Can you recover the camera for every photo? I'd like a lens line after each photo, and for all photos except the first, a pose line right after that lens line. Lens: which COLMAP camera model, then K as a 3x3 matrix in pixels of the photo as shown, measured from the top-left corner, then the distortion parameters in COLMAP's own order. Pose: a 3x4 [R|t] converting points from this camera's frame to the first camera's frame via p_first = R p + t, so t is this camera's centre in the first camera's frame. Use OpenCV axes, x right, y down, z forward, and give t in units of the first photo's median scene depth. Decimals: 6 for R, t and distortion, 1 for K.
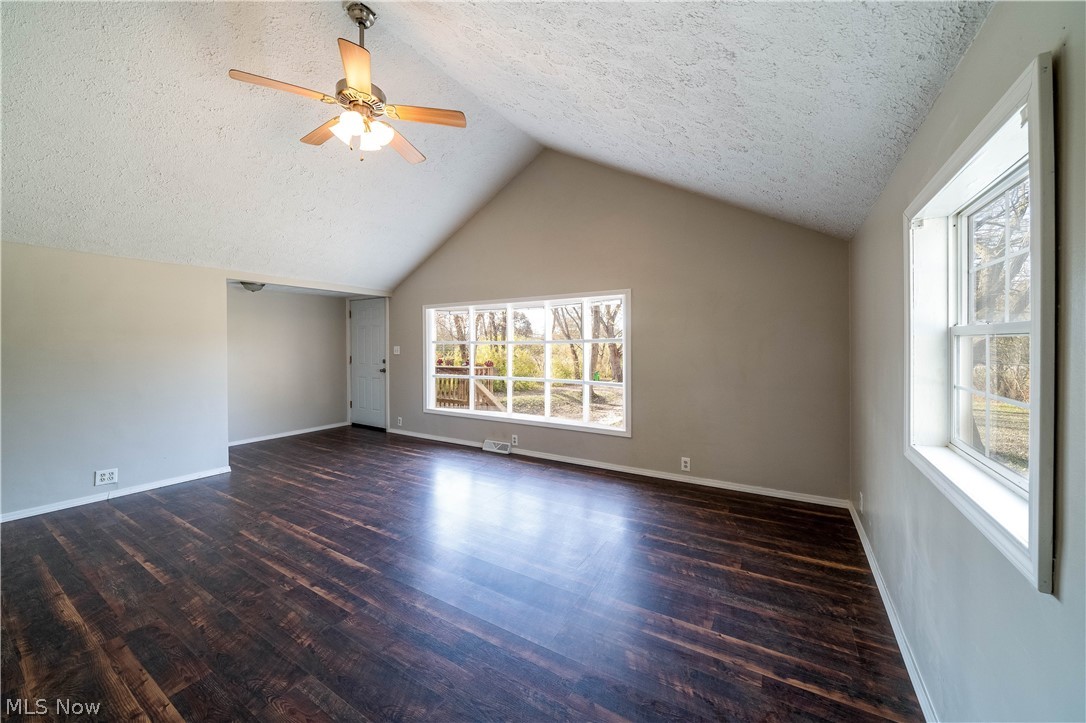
lens RADIAL K [[376.8, 0, 546.6], [0, 376.8, 348.2], [0, 0, 1]] dist [-0.006007, 0.000100]
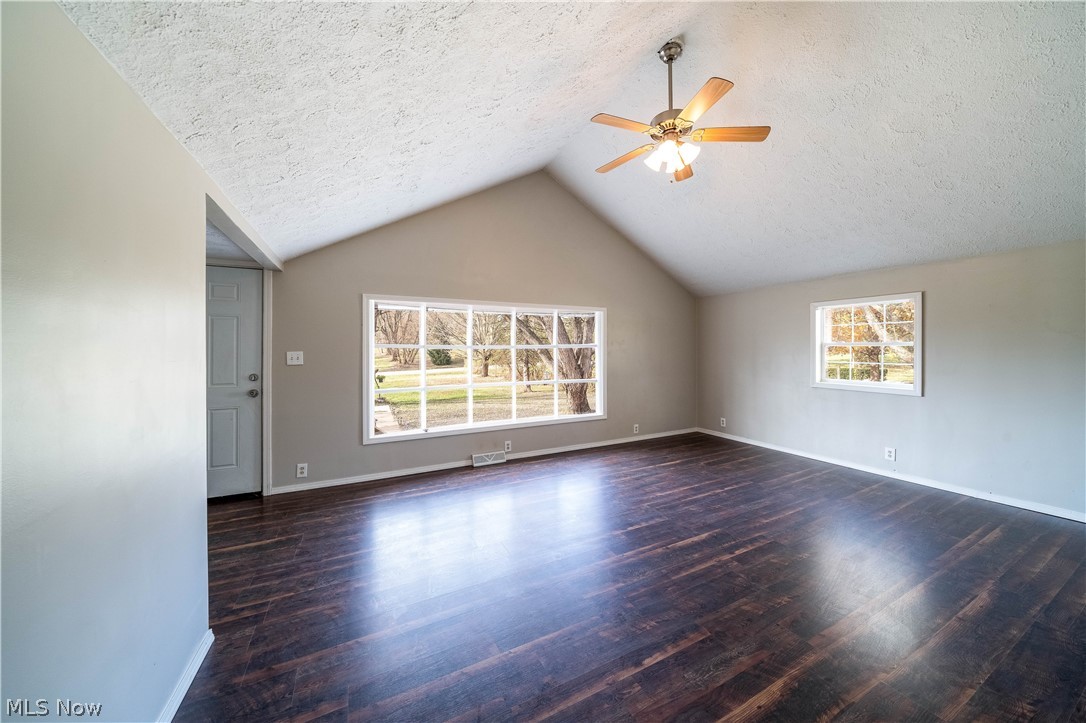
lens RADIAL K [[376.8, 0, 546.6], [0, 376.8, 348.2], [0, 0, 1]] dist [-0.006007, 0.000100]
pose [[0.538141, 0.006445, 0.842830, -1.667492], [0.007106, 0.999901, -0.012184, -0.000853], [-0.842825, 0.012546, 0.538042, 0.731582]]
